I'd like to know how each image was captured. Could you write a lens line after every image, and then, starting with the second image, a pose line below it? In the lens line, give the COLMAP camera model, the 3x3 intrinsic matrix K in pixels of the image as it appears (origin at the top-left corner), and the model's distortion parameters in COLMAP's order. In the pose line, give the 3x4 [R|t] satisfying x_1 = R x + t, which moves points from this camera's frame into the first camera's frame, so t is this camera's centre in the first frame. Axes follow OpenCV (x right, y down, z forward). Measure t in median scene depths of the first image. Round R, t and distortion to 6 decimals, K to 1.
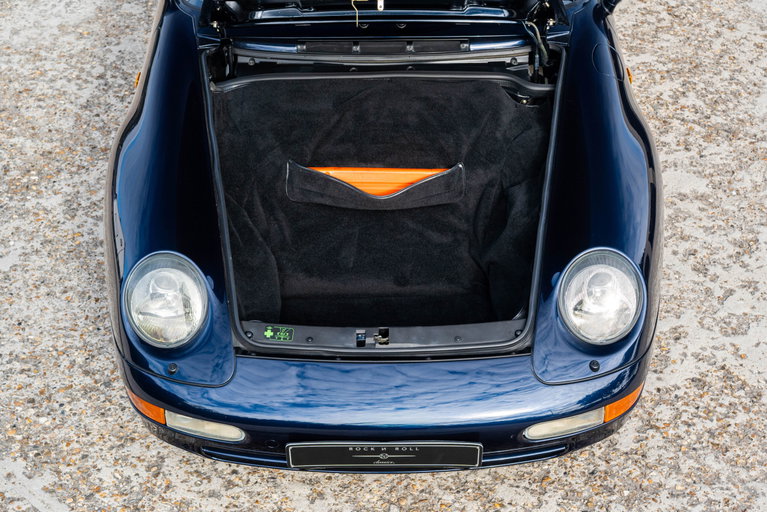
lens RADIAL K [[1449.9, 0, 383.0], [0, 1449.9, 255.8], [0, 0, 1]] dist [0.003890, 0.000000]
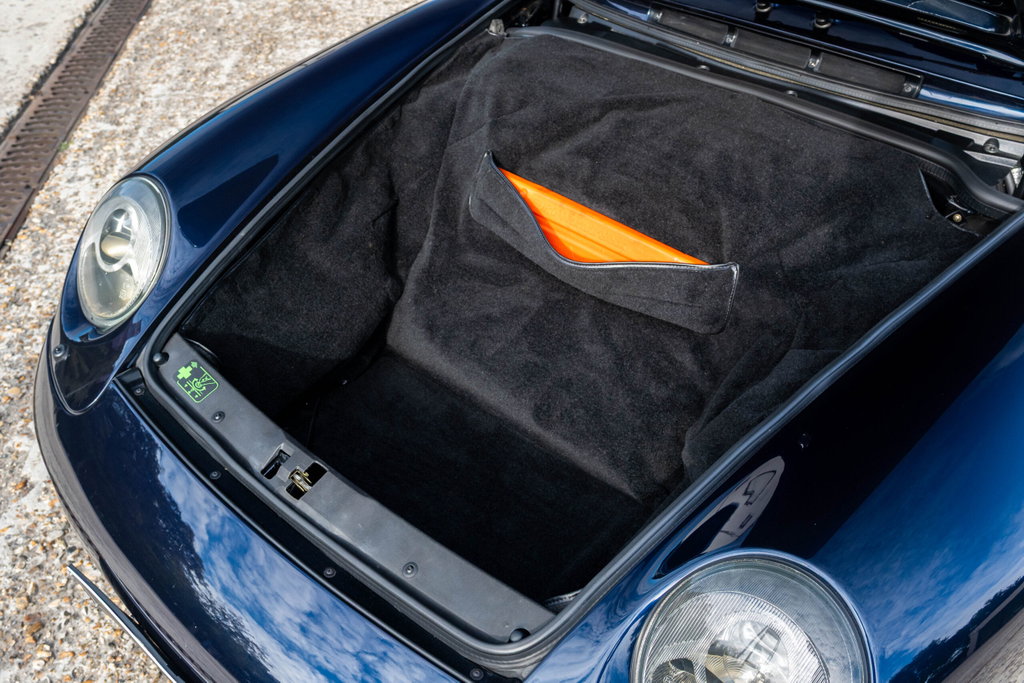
lens RADIAL K [[944.1, 0, 510.9], [0, 944.1, 345.6], [0, 0, 1]] dist [-0.000247, 0.000000]
pose [[0.741692, 0.424958, -0.518944, 0.169449], [-0.414457, 0.898675, 0.143560, -0.050868], [0.527369, 0.108603, 0.842667, 0.658287]]
